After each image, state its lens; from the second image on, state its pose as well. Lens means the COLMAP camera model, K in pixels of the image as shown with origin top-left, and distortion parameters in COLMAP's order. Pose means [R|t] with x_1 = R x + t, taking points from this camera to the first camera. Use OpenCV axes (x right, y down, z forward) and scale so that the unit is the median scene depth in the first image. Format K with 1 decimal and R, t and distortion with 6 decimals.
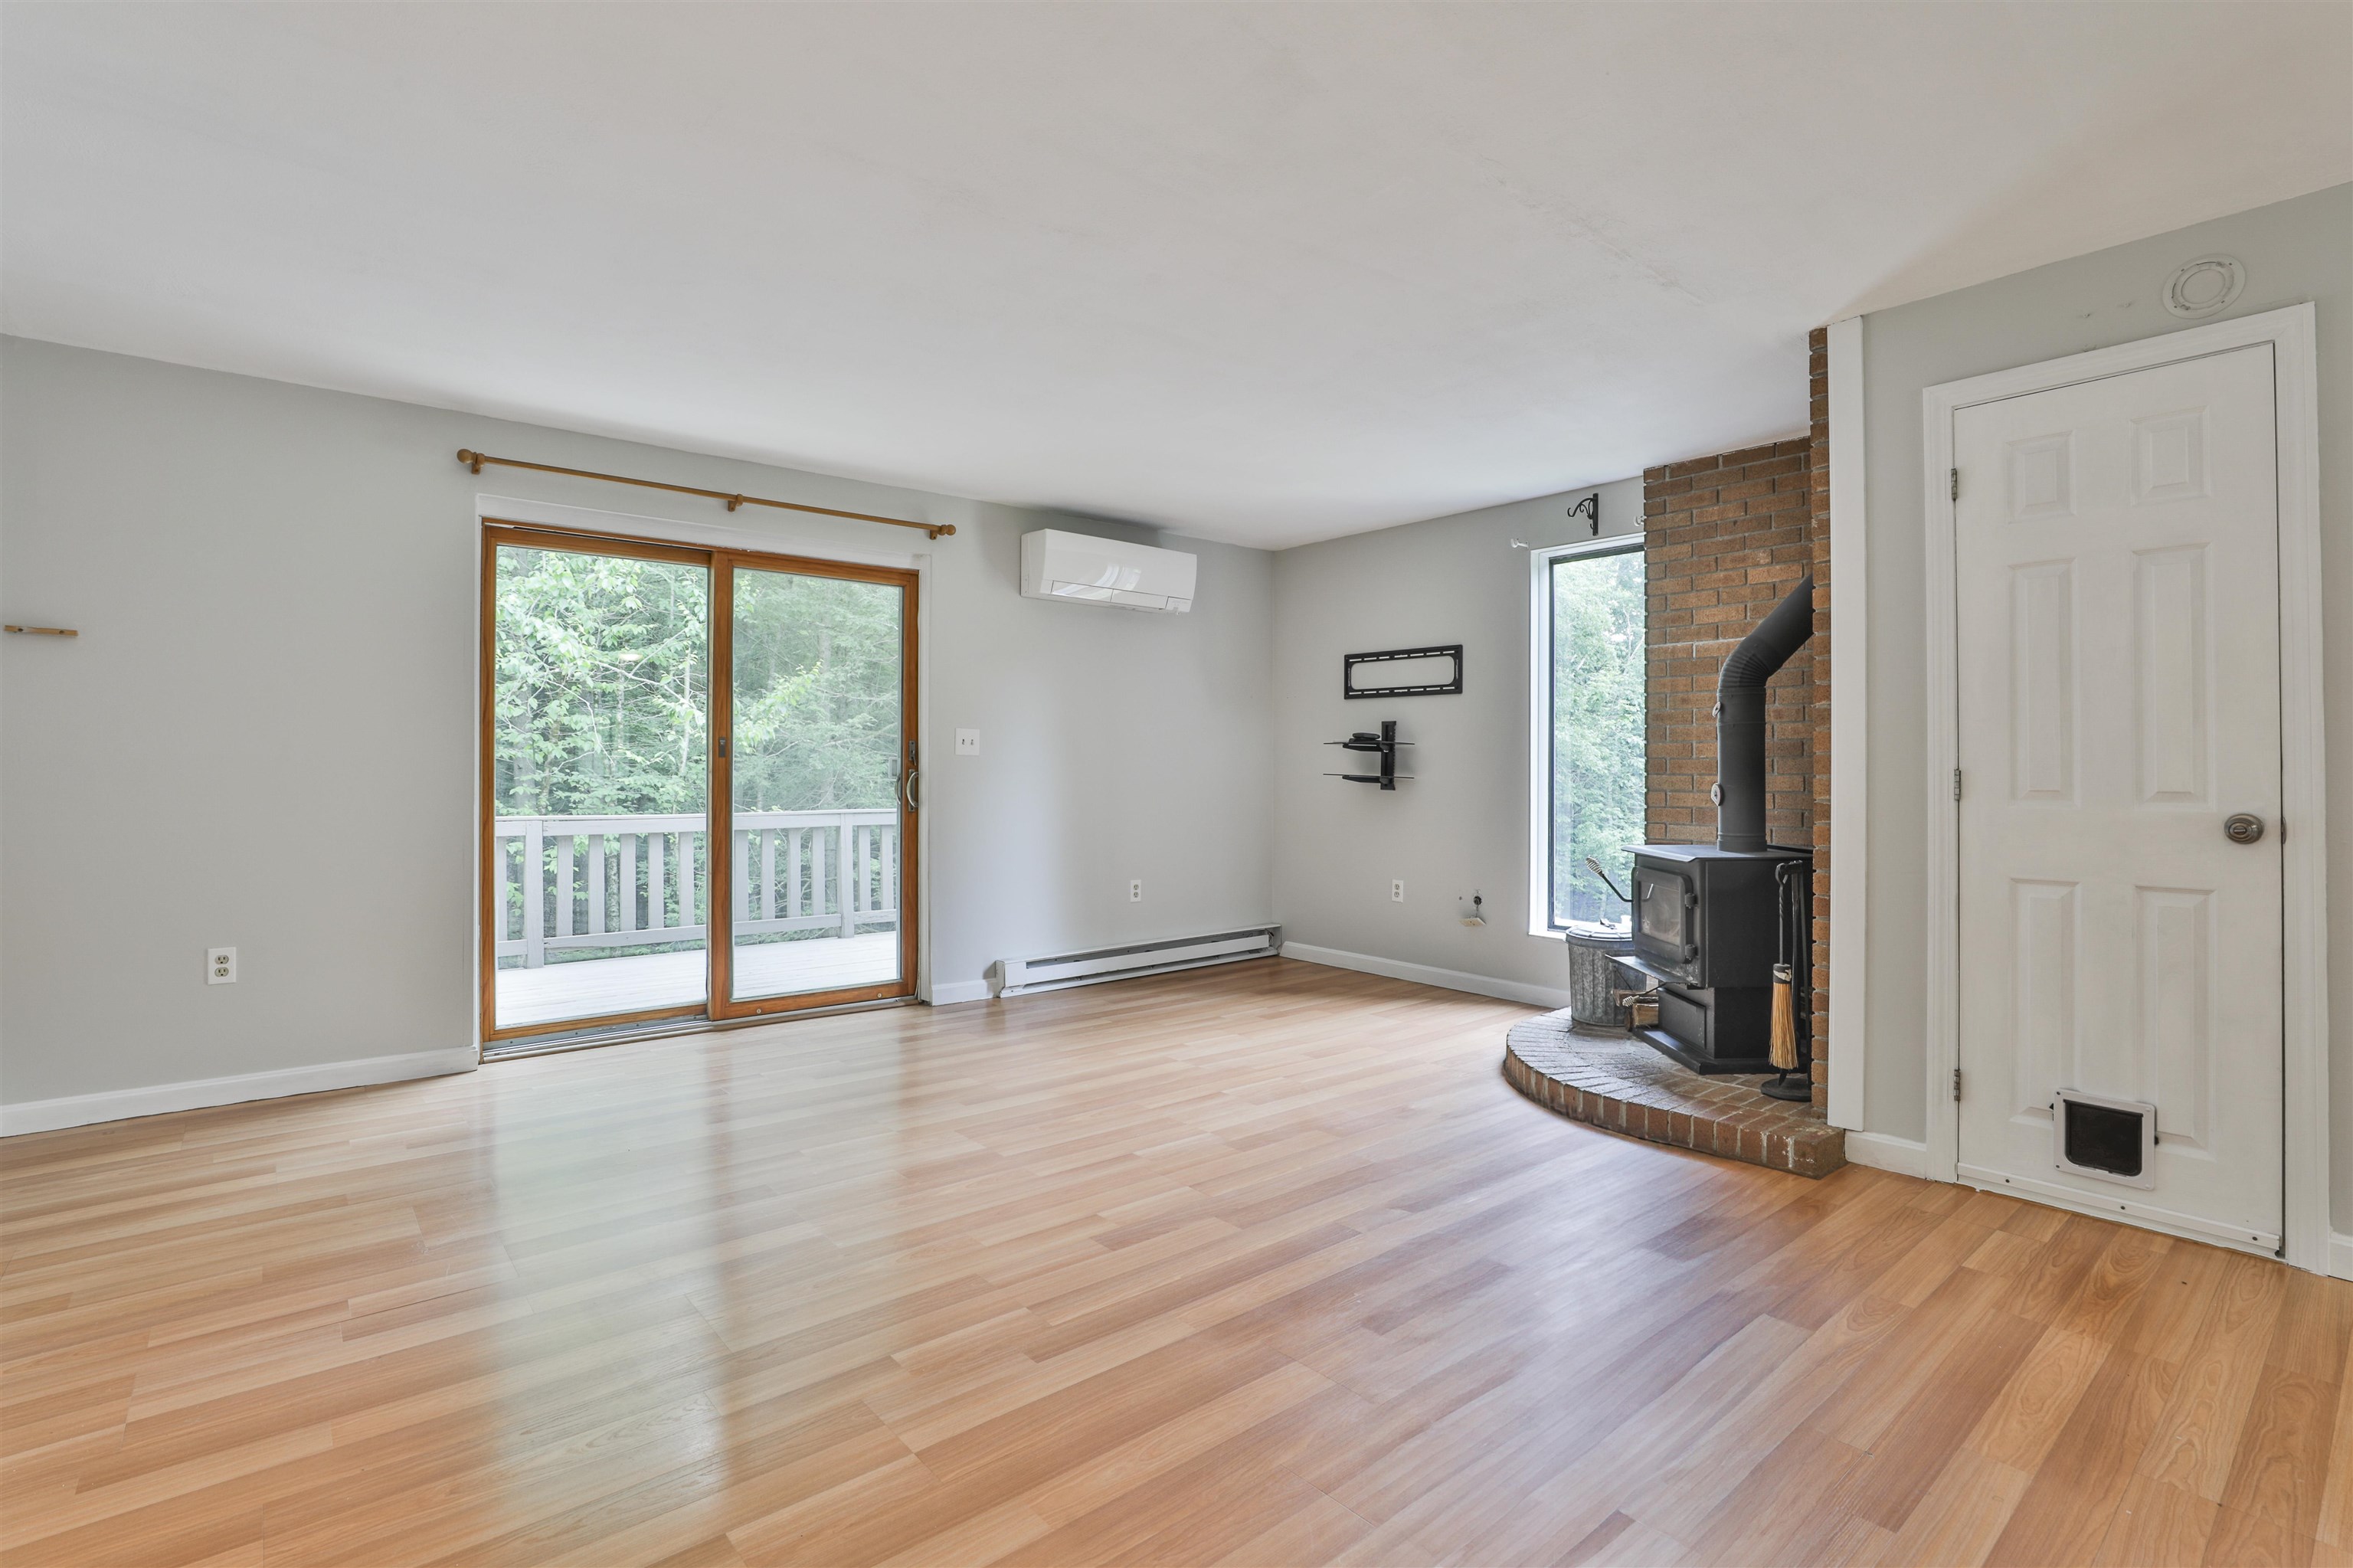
lens RADIAL K [[1132.5, 0, 1240.7], [0, 1132.5, 778.3], [0, 0, 1]] dist [-0.044734, 0.012073]
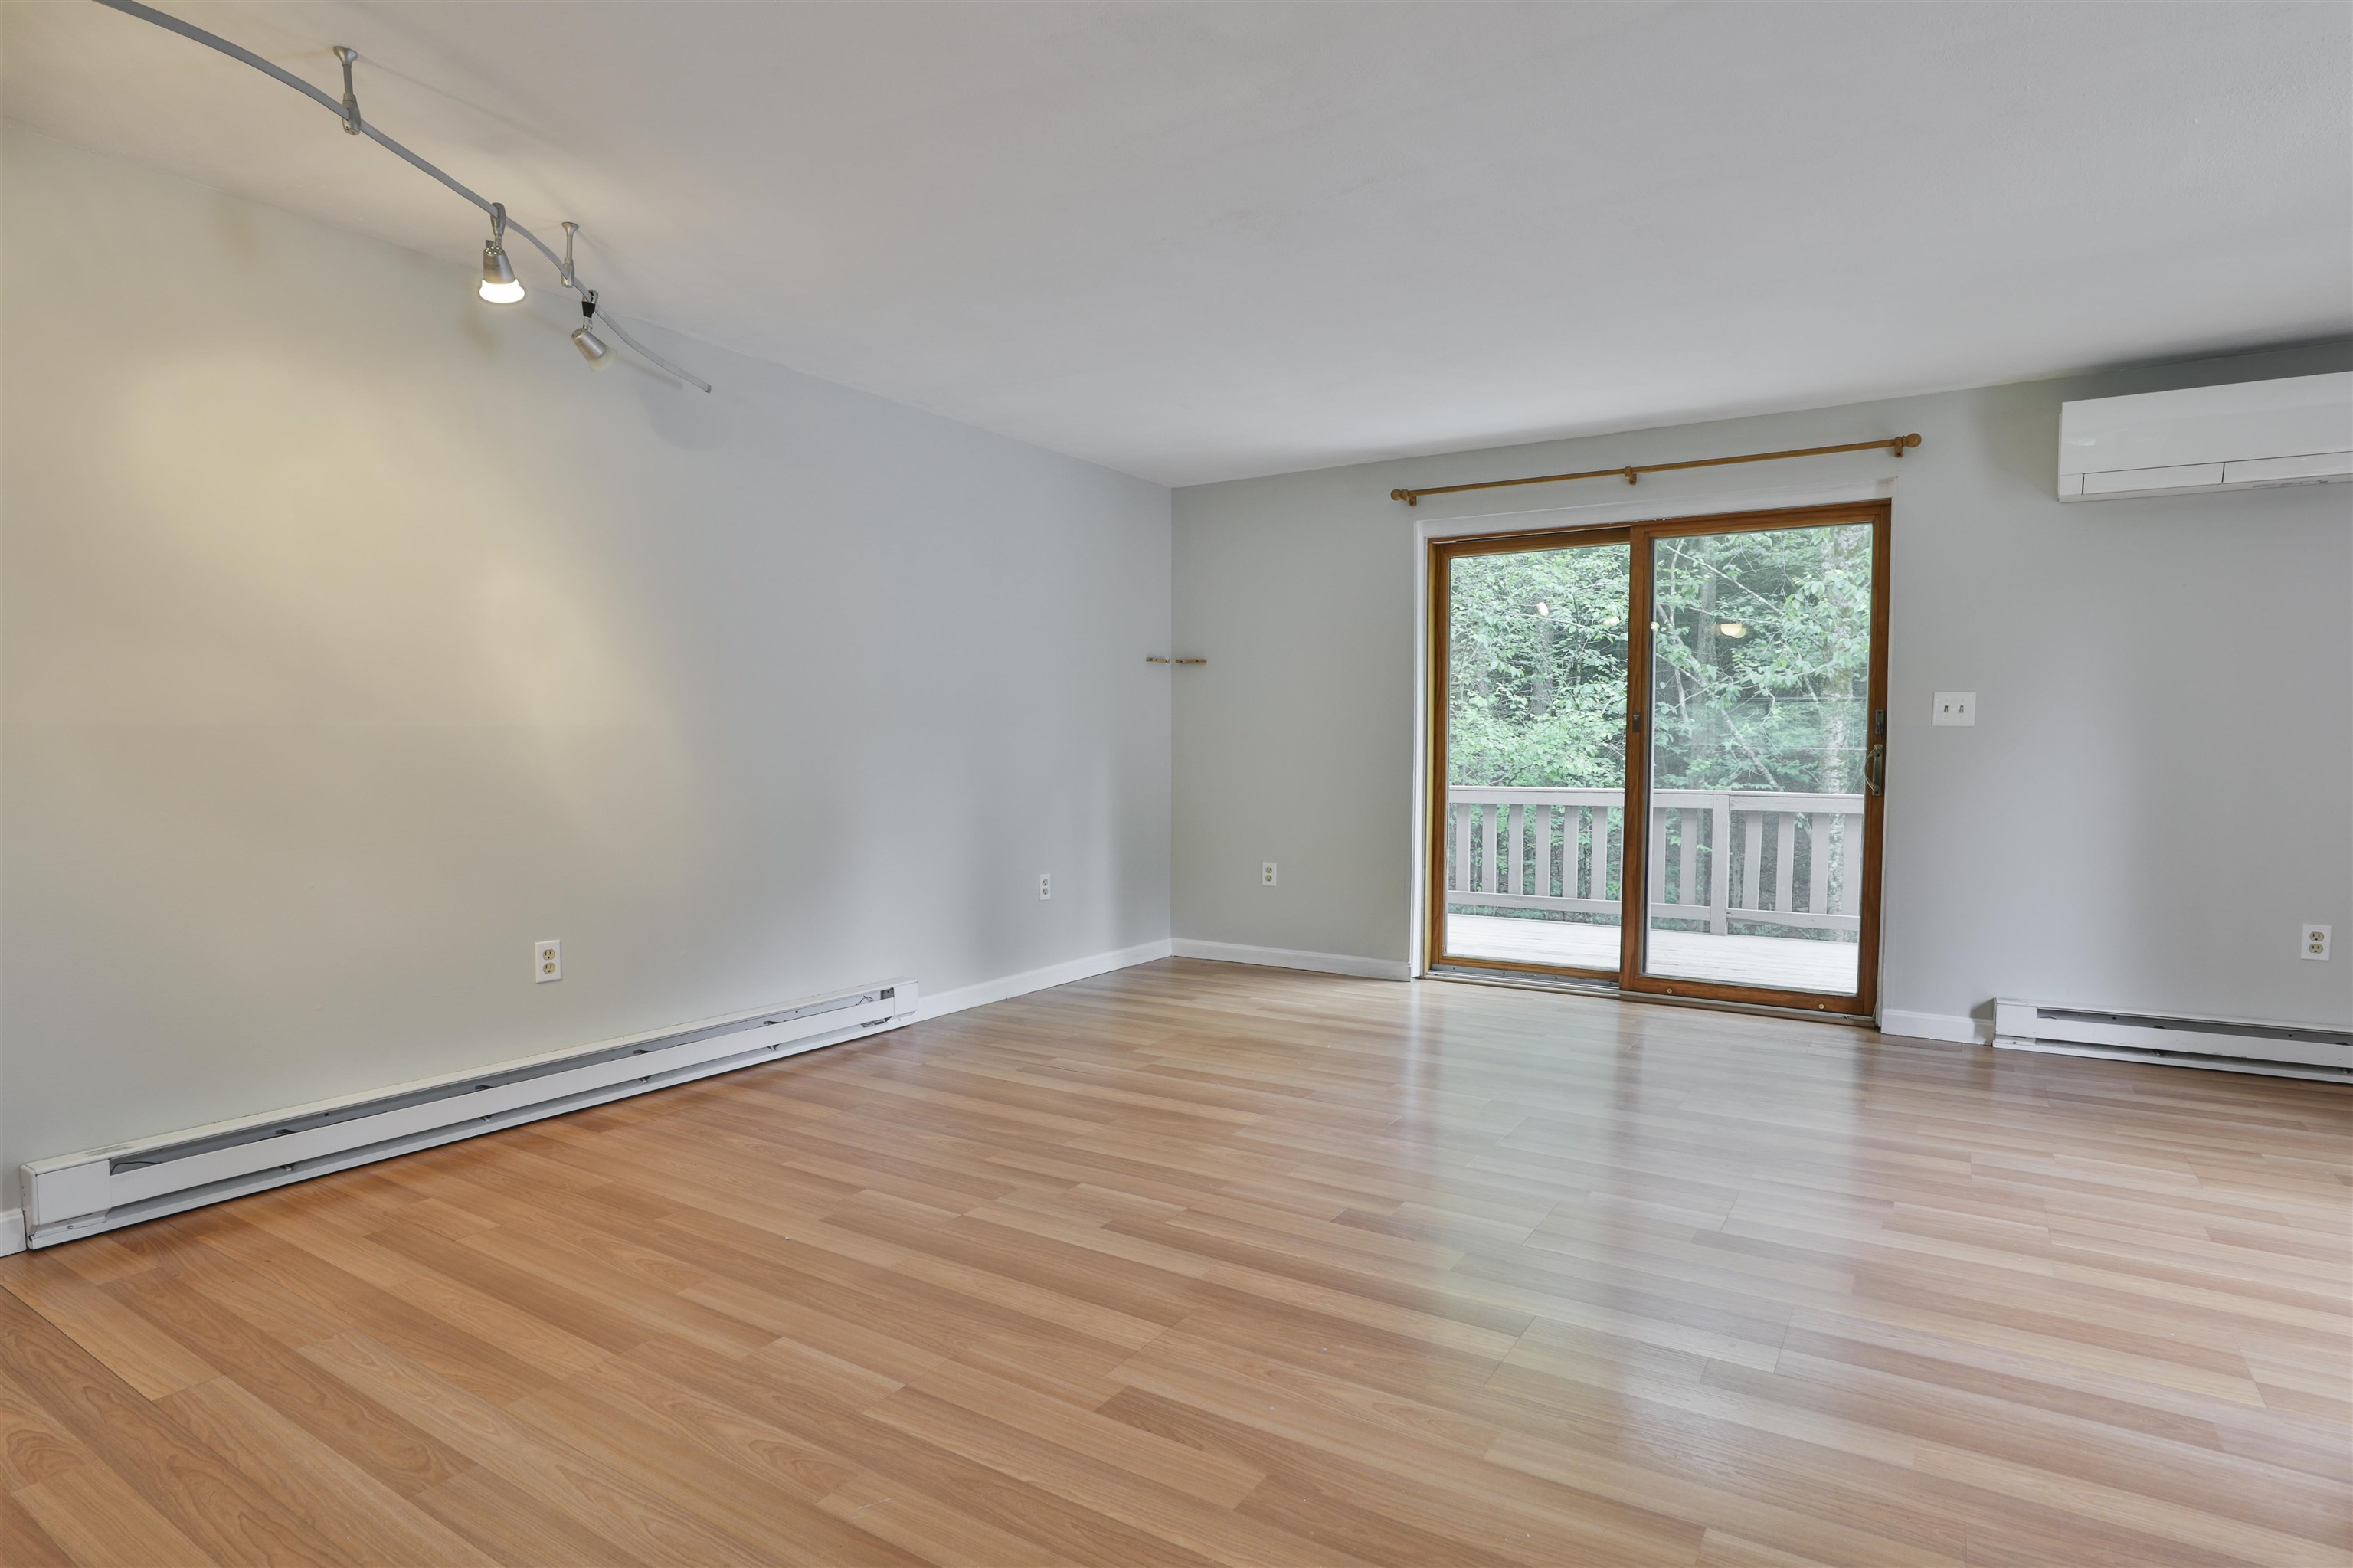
lens RADIAL K [[1212.1, 0, 1179.0], [0, 1212.1, 804.9], [0, 0, 1]] dist [-0.041832, 0.000970]
pose [[0.278493, 0.045641, -0.959353, 0.458167], [-0.007413, 0.998943, 0.045372, 0.000998], [0.960410, -0.005525, 0.278537, 0.304609]]
